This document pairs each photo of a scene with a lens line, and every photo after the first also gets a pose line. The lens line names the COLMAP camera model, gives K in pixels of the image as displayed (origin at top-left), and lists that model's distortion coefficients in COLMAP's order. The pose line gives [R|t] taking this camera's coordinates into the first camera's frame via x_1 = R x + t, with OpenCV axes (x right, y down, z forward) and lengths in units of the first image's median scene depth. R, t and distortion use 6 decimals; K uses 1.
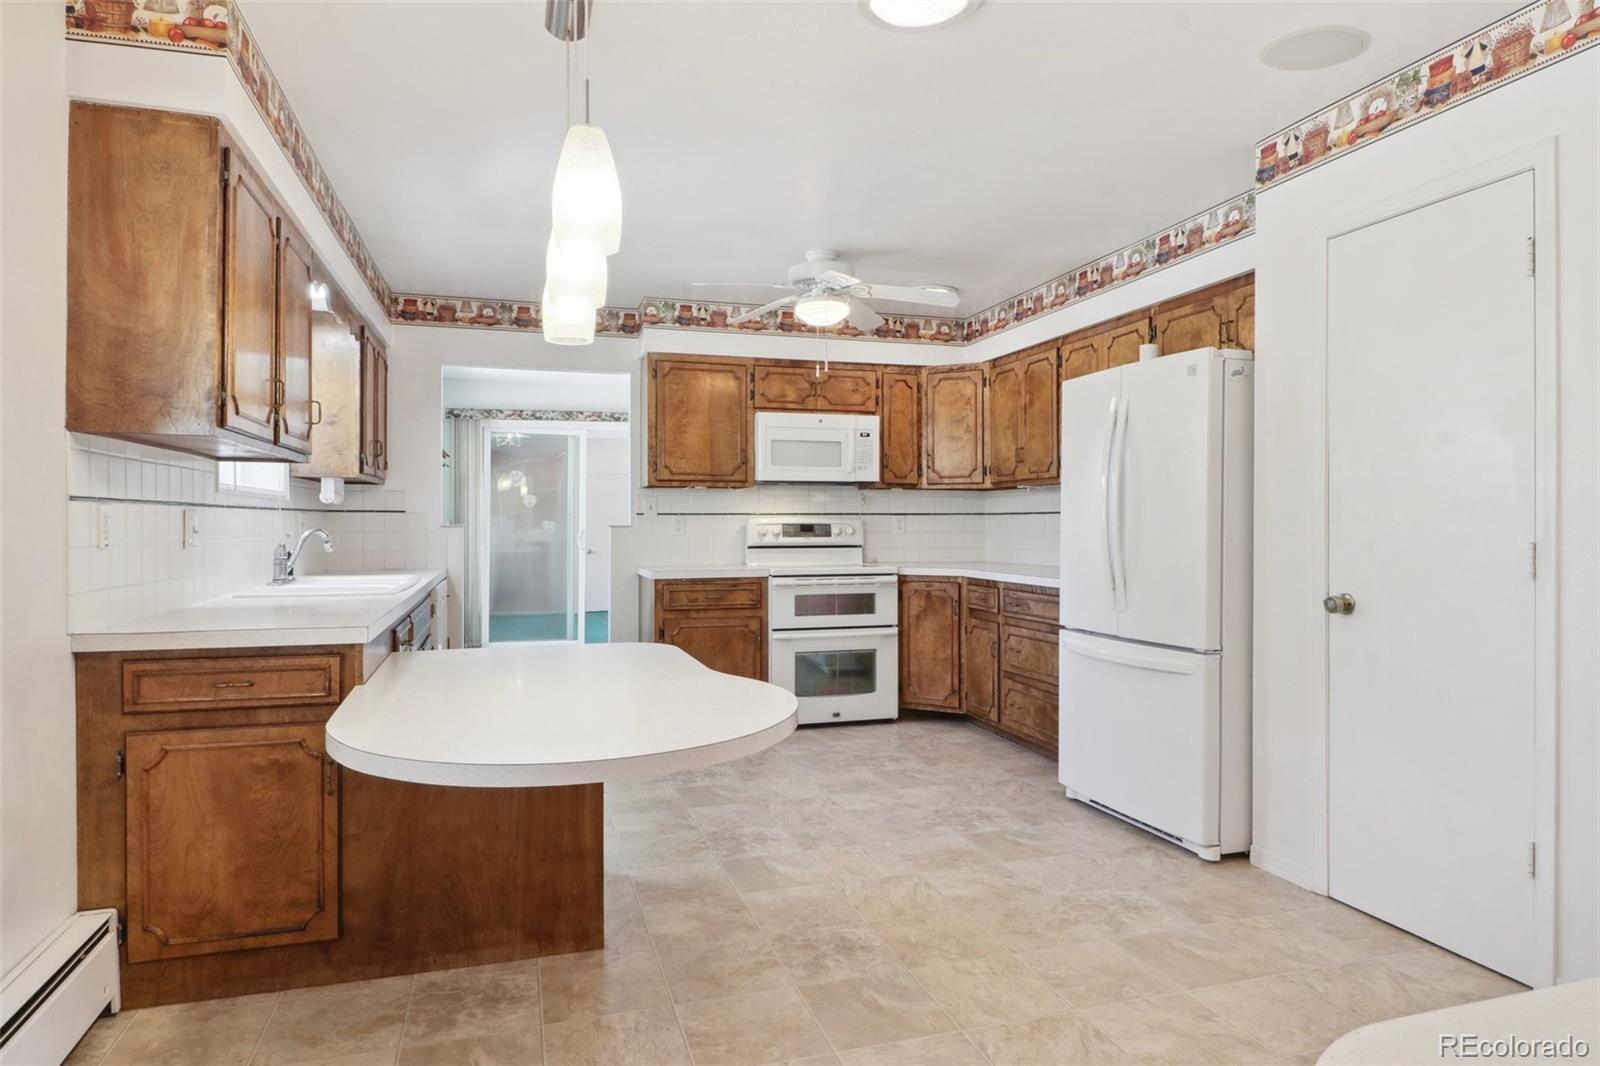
lens RADIAL K [[958.5, 0, 794.7], [0, 958.5, 527.2], [0, 0, 1]] dist [0.007353, -0.010585]
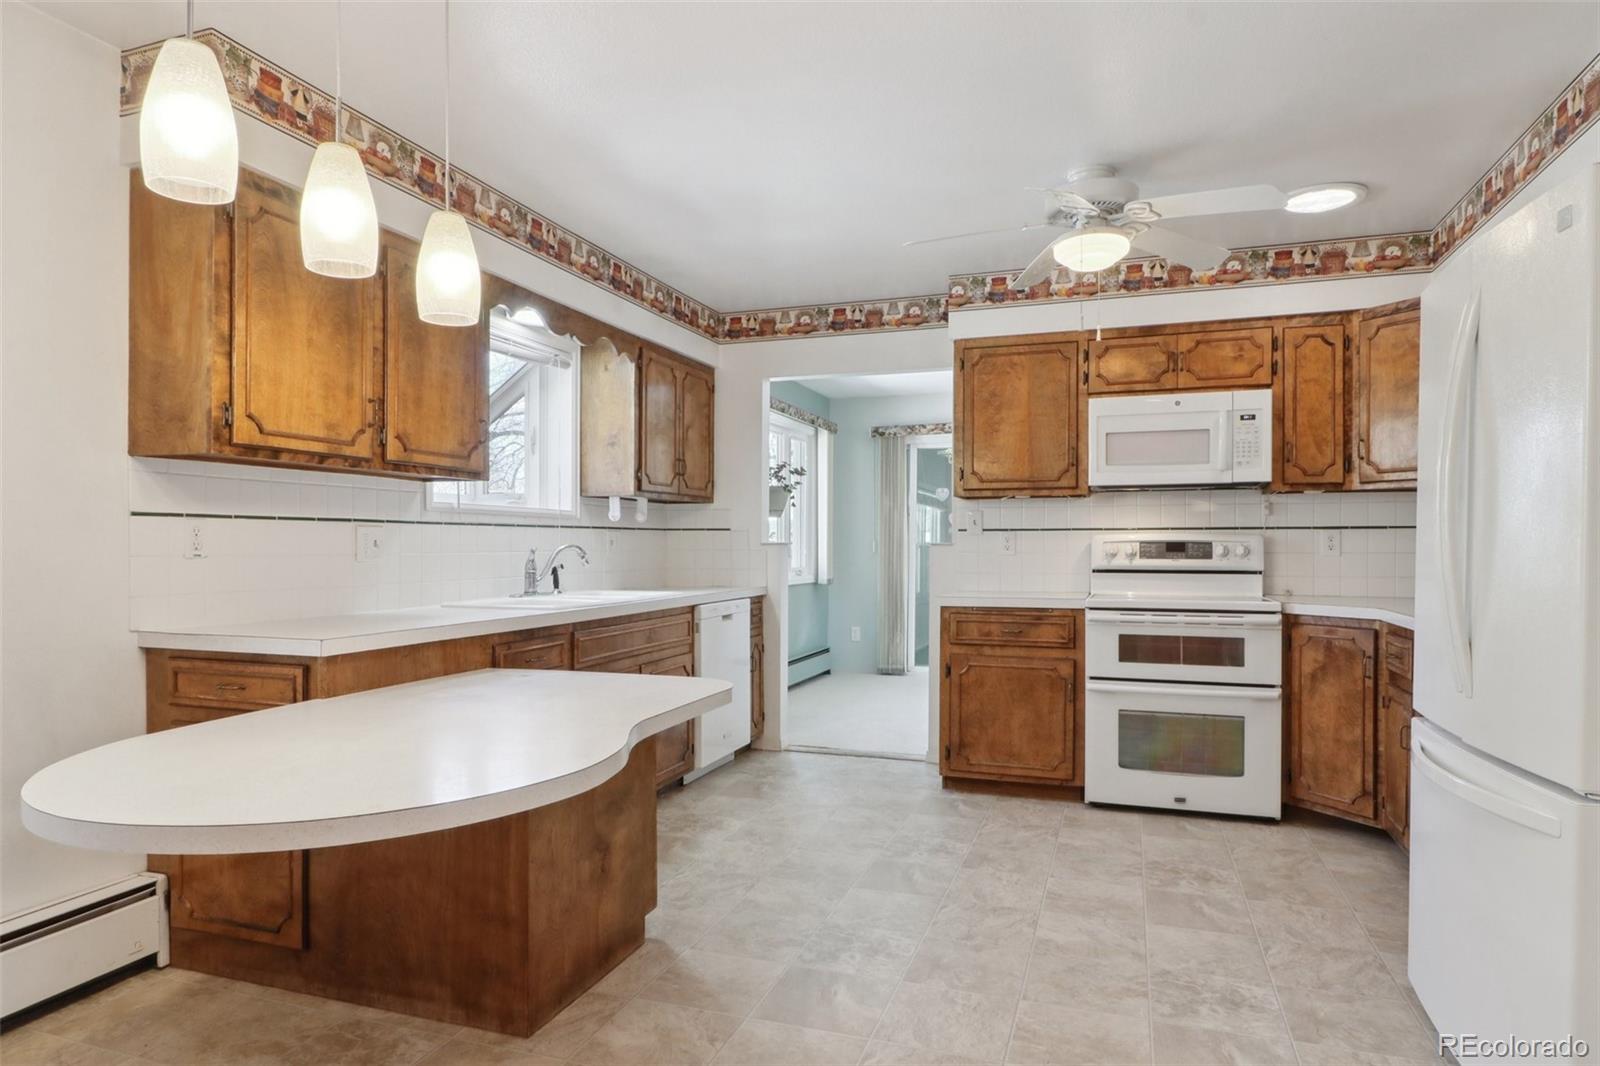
lens RADIAL K [[958.5, 0, 785.6], [0, 958.5, 556.1], [0, 0, 1]] dist [0.007353, -0.010585]
pose [[0.802447, 0.007317, -0.596679, 0.242279], [-0.003652, 0.999966, 0.007352, 0.003978], [0.596713, -0.003721, 0.802446, 0.230525]]
